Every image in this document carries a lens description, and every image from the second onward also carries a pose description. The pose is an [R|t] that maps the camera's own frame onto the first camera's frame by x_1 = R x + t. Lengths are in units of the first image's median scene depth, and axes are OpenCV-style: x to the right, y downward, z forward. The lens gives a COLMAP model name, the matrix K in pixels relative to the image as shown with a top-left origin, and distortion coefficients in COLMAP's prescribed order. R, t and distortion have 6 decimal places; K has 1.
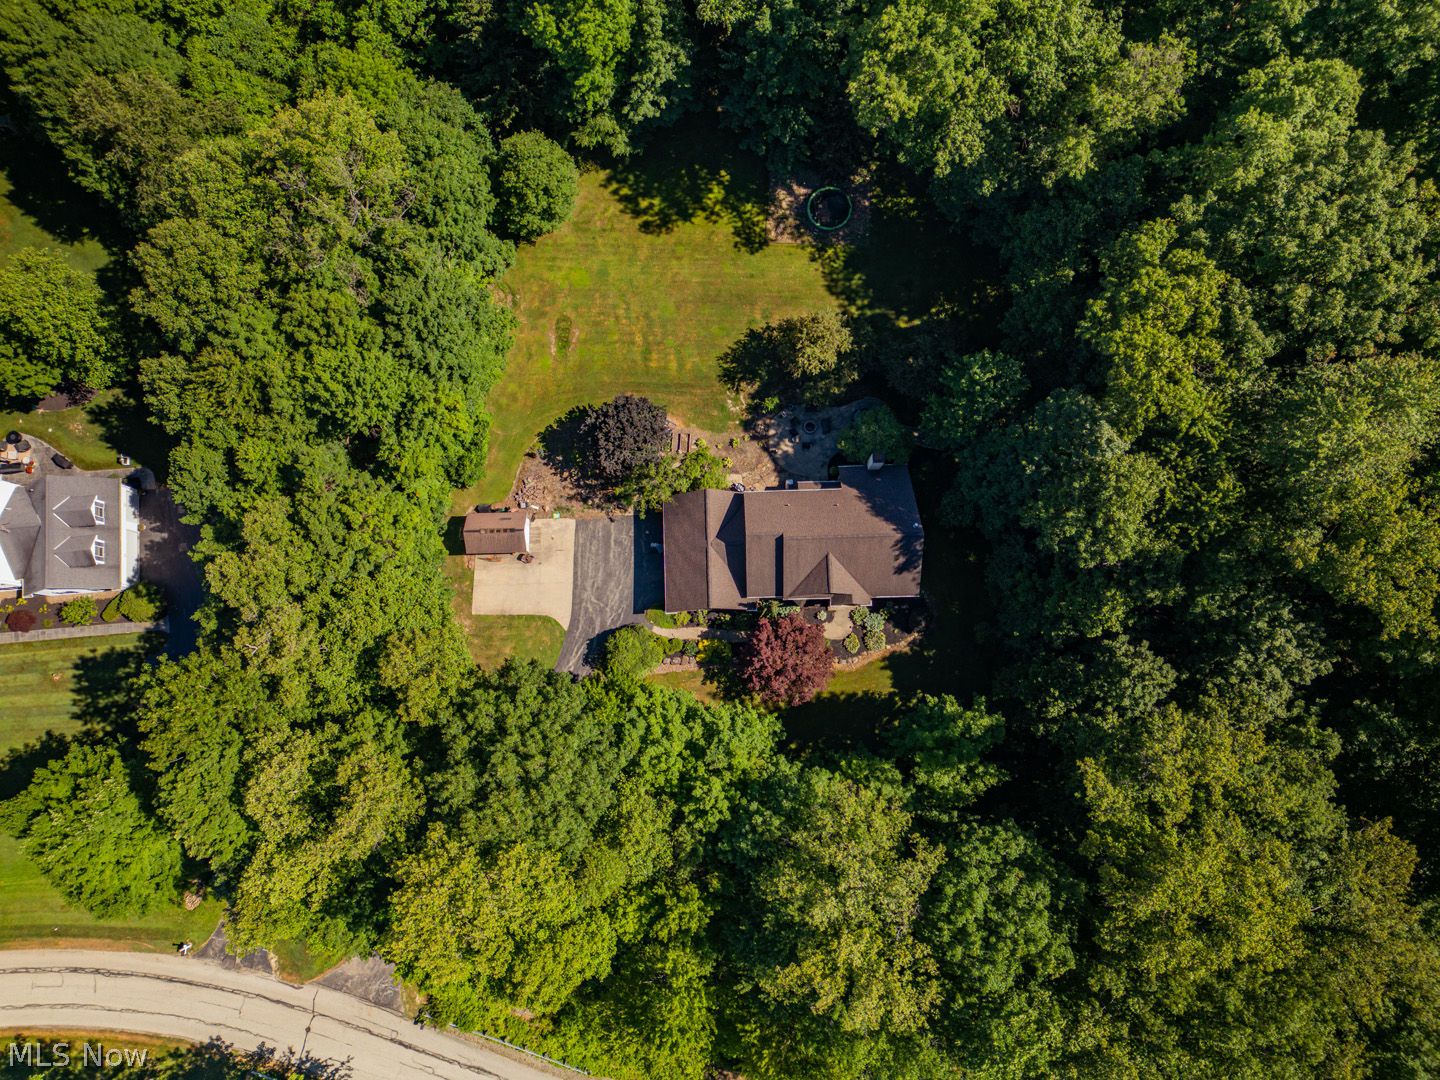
lens RADIAL K [[1031.3, 0, 720.0], [0, 1031.3, 540.0], [0, 0, 1]] dist [-0.002911, 0.069873]
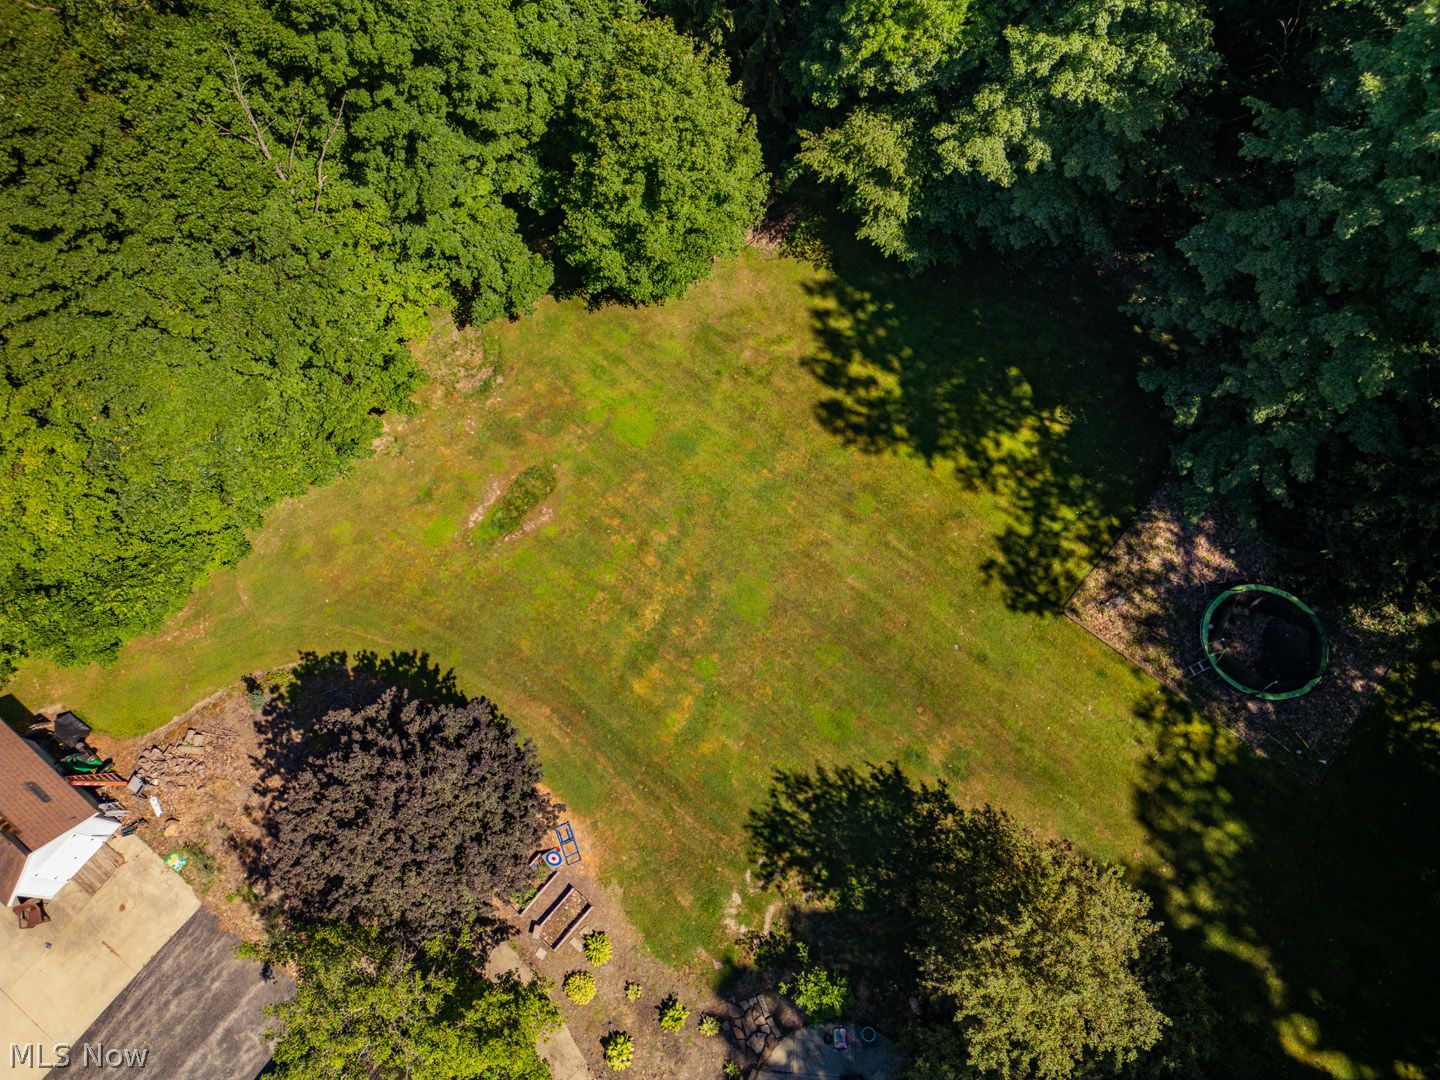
lens RADIAL K [[1031.3, 0, 720.0], [0, 1031.3, 540.0], [0, 0, 1]] dist [-0.002911, 0.069873]
pose [[0.796150, 0.564414, -0.218131, 0.013608], [-0.603311, 0.768117, -0.214505, -0.149444], [0.046480, 0.302379, 0.952054, 0.620519]]
